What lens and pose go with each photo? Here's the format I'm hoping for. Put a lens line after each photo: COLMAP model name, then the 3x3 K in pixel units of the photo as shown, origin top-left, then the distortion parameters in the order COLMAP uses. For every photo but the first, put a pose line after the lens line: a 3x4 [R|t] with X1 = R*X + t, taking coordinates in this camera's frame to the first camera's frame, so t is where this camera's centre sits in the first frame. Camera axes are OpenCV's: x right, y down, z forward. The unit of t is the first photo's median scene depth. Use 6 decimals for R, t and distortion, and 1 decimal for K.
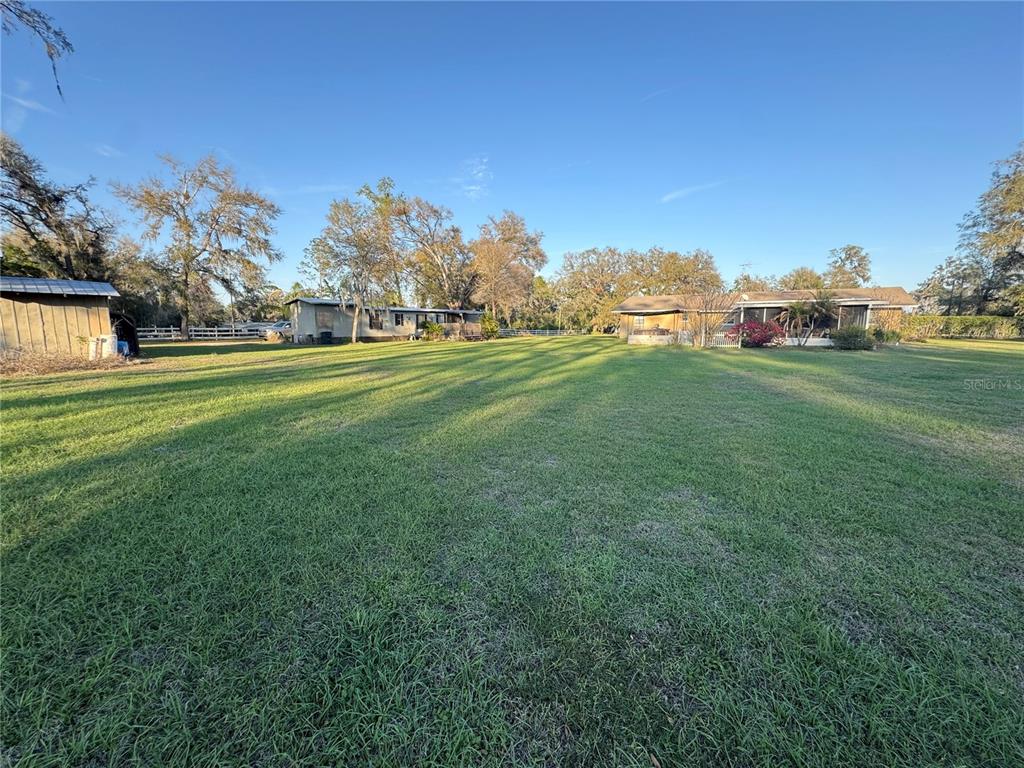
lens RADIAL K [[411.1, 0, 509.9], [0, 411.1, 381.0], [0, 0, 1]] dist [-0.004509, 0.000725]
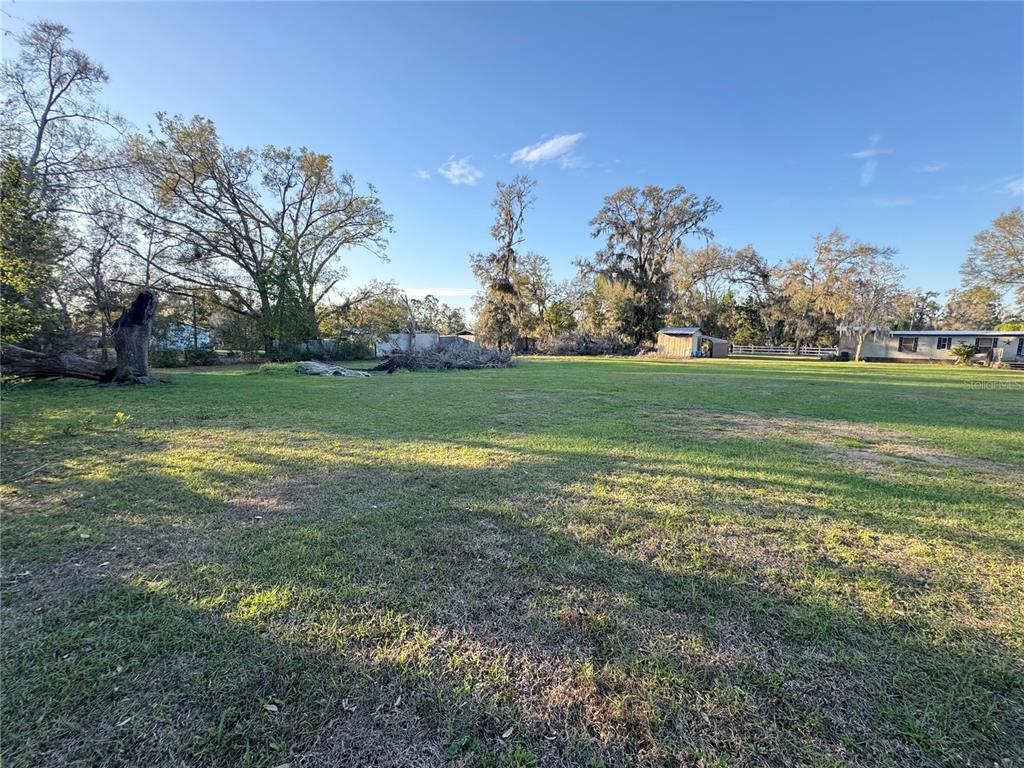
lens RADIAL K [[411.1, 0, 507.0], [0, 411.1, 379.6], [0, 0, 1]] dist [-0.004509, 0.000725]
pose [[-0.048147, 0.099872, -0.993835, 0.920967], [-0.148868, 0.983158, 0.106011, -0.010388], [0.987684, 0.153054, -0.032468, -0.018523]]
